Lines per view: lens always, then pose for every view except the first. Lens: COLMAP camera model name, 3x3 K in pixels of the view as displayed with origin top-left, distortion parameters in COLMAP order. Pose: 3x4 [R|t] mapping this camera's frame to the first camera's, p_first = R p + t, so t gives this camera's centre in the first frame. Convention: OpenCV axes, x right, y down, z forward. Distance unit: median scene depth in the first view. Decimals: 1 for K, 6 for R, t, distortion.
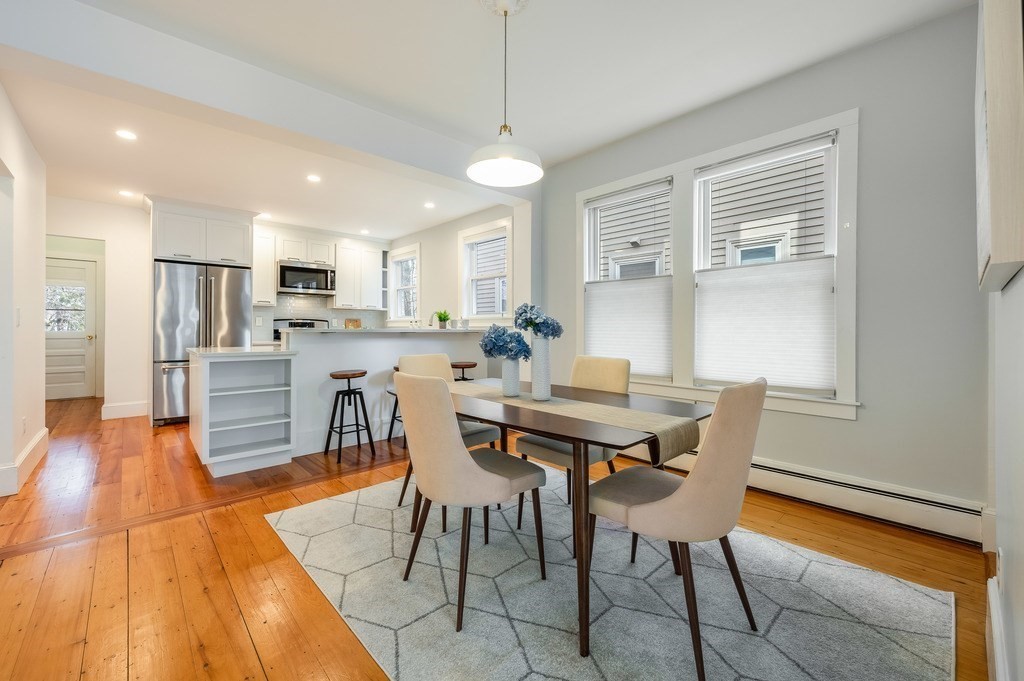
lens RADIAL K [[407.2, 0, 513.1], [0, 407.2, 328.8], [0, 0, 1]] dist [-0.005512, 0.000029]
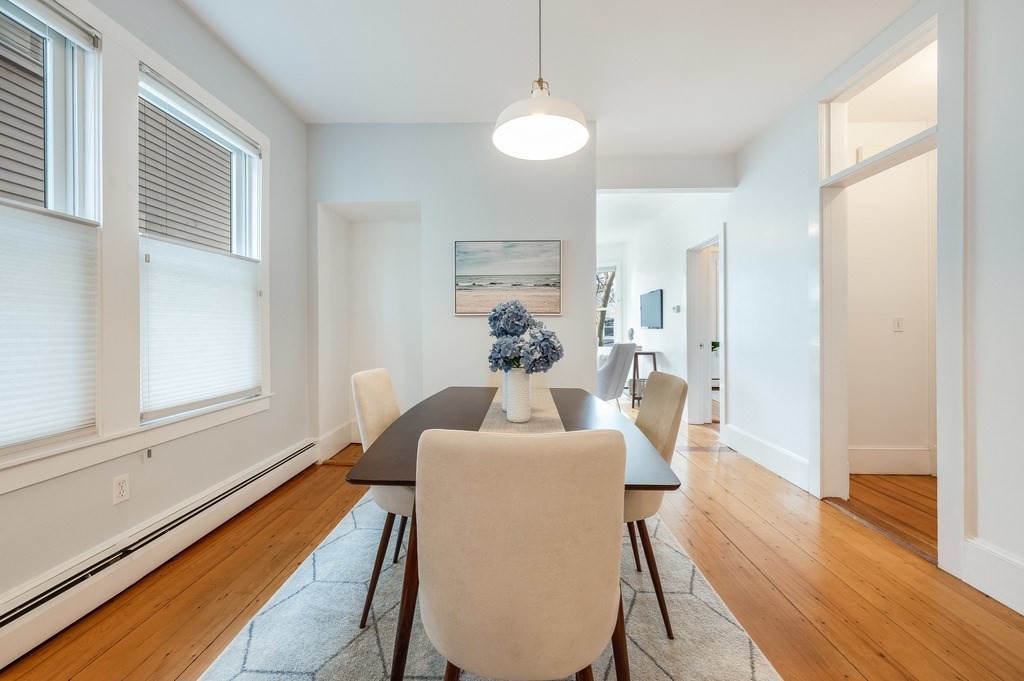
lens RADIAL K [[412.7, 0, 512.2], [0, 412.7, 330.6], [0, 0, 1]] dist [-0.002793, 0.000198]
pose [[-0.713985, -0.006389, 0.700132, -0.214812], [-0.003430, 0.999978, 0.005627, -0.002726], [-0.700153, 0.001616, -0.713991, 0.623141]]
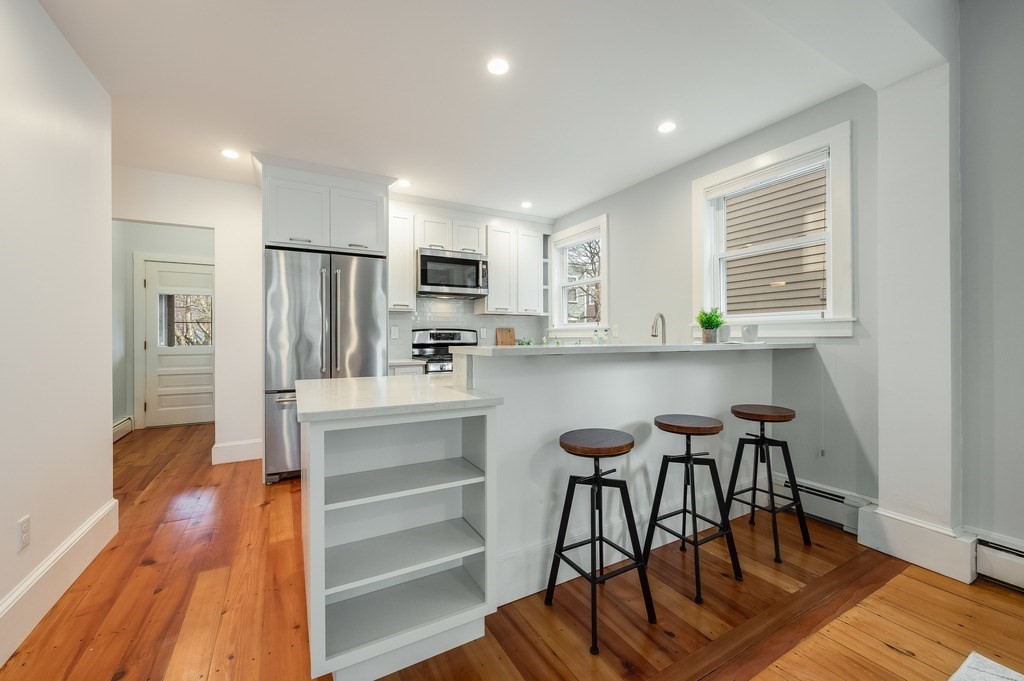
lens RADIAL K [[407.2, 0, 513.4], [0, 407.2, 337.3], [0, 0, 1]] dist [-0.005512, 0.000029]
pose [[0.971034, -0.008180, -0.238803, -0.257236], [0.007857, 0.999966, -0.002302, -0.006836], [0.238813, 0.000359, 0.971065, 0.358368]]
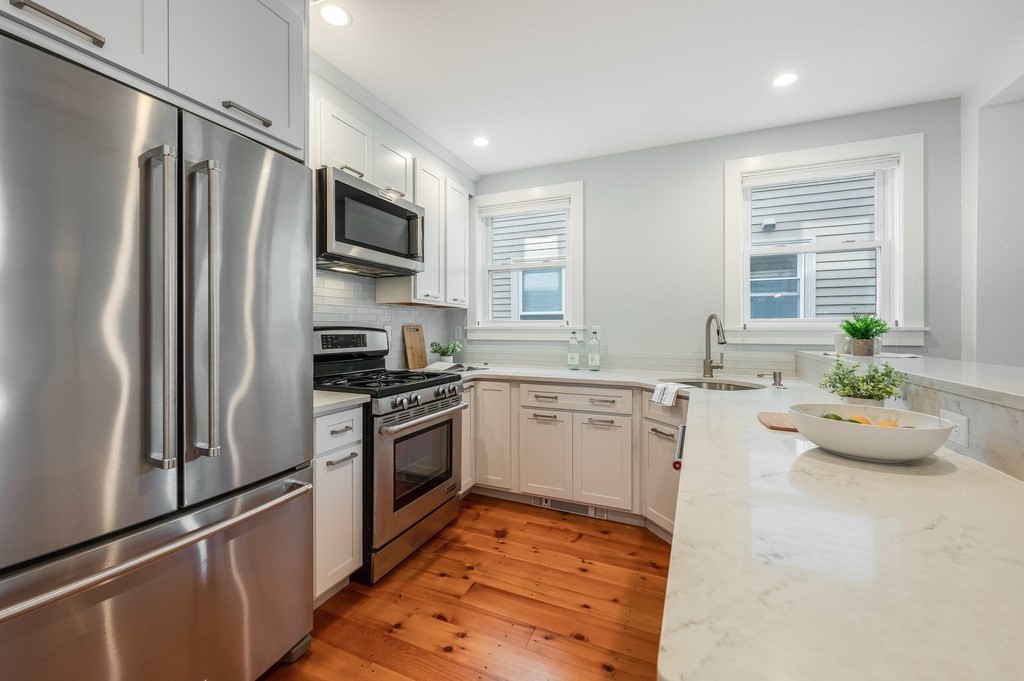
lens RADIAL K [[407.2, 0, 510.9], [0, 407.2, 332.4], [0, 0, 1]] dist [-0.005512, 0.000029]
pose [[0.918624, -0.006025, 0.395088, -0.611400], [0.002117, 0.999944, 0.010326, -0.026260], [-0.395128, -0.008650, 0.918585, 0.647160]]
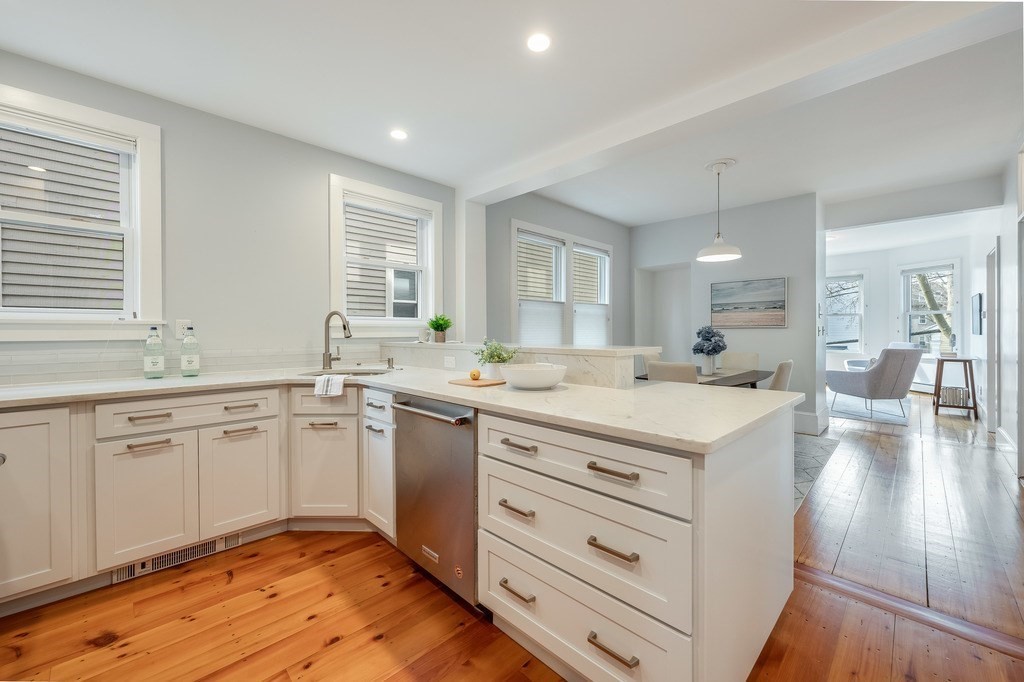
lens RADIAL K [[407.2, 0, 502.5], [0, 407.2, 335.1], [0, 0, 1]] dist [-0.005512, 0.000029]
pose [[-0.022735, -0.014256, 0.999640, -0.739340], [0.000618, 0.999898, 0.014274, -0.018300], [-0.999741, 0.000942, -0.022724, 0.792010]]
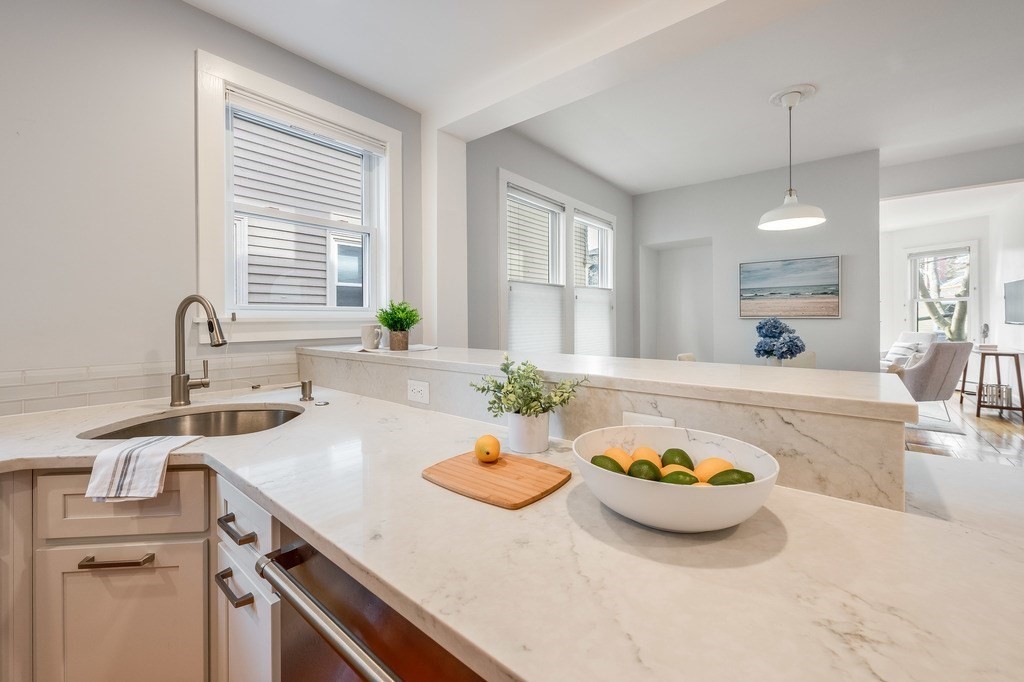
lens RADIAL K [[415.4, 0, 504.6], [0, 415.4, 319.1], [0, 0, 1]] dist [0.001274, 0.000241]
pose [[-0.122118, -0.006718, 0.992493, -0.506238], [0.002880, 0.999970, 0.007123, -0.027328], [-0.992511, 0.003728, -0.122095, 0.823411]]
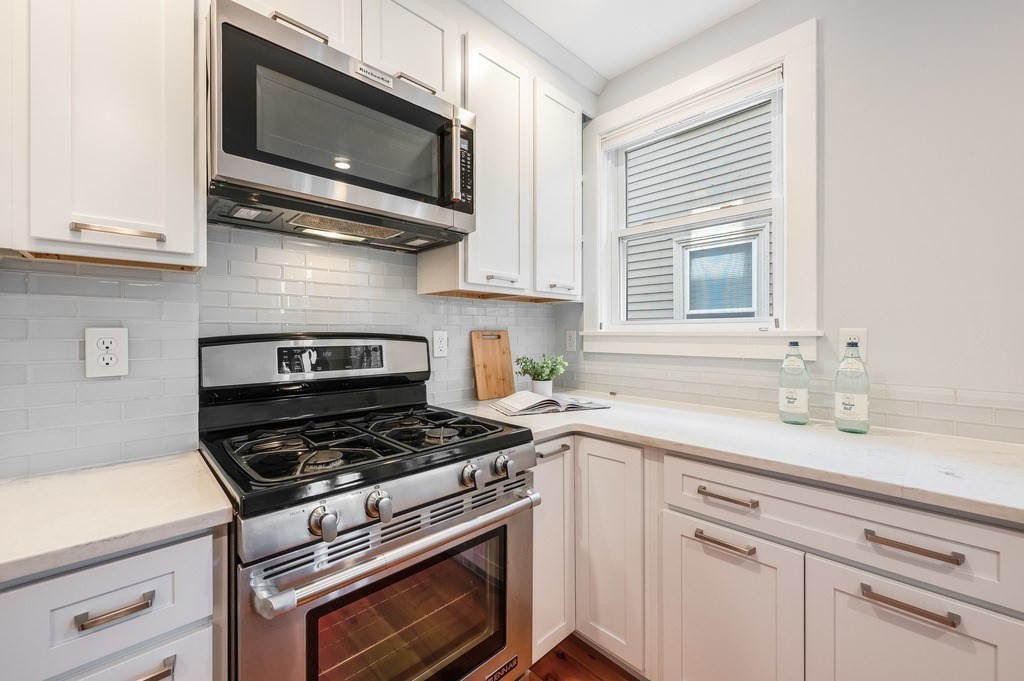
lens RADIAL K [[407.2, 0, 512.8], [0, 407.2, 334.7], [0, 0, 1]] dist [-0.005512, 0.000029]
pose [[0.999928, -0.005754, 0.010555, -0.485184], [0.005701, 0.999971, 0.005021, -0.028070], [-0.010584, -0.004961, 0.999932, 0.885036]]
